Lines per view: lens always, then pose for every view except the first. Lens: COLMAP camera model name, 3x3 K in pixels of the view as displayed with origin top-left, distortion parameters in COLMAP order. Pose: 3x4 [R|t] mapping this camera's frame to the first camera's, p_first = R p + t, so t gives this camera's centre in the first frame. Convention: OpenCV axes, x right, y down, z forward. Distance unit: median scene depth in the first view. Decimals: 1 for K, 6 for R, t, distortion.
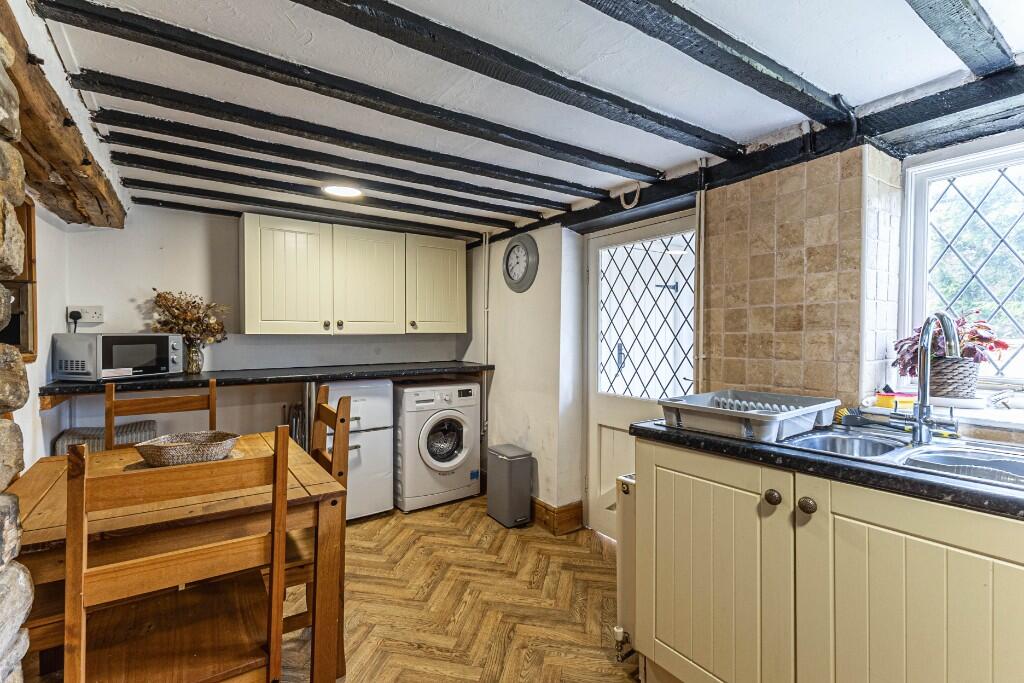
lens RADIAL K [[469.2, 0, 512.1], [0, 469.2, 338.6], [0, 0, 1]] dist [0.025006, -0.000111]
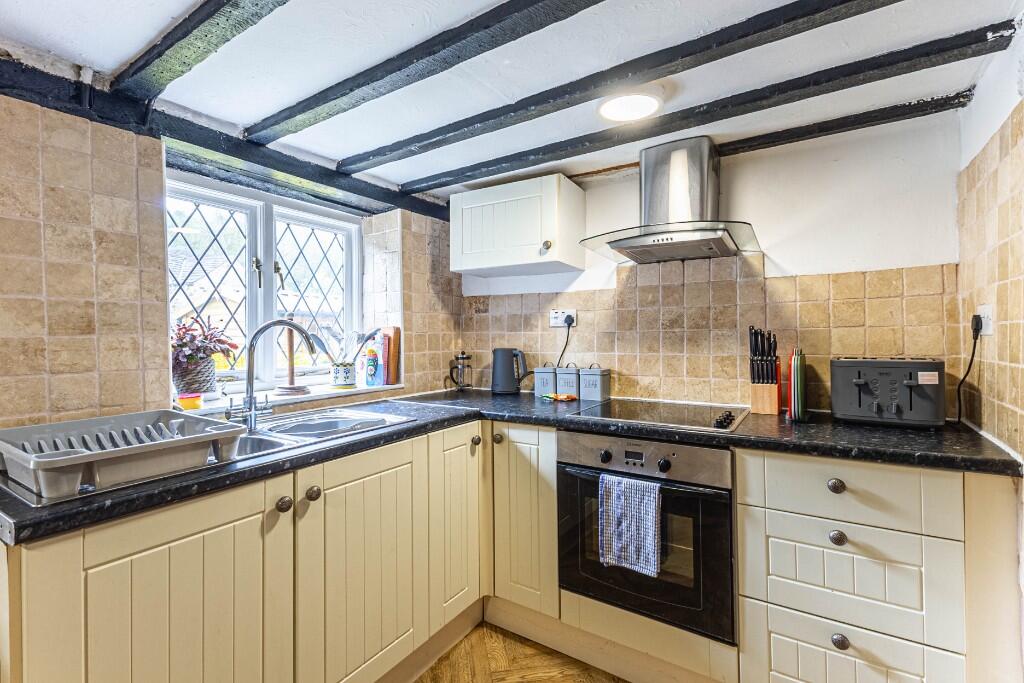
lens RADIAL K [[469.2, 0, 512.1], [0, 469.2, 338.6], [0, 0, 1]] dist [0.025006, -0.000111]
pose [[-0.363684, -0.007584, 0.931492, -0.388693], [0.010406, 0.999871, 0.012203, -0.012474], [-0.931464, 0.014131, -0.363558, 0.656464]]
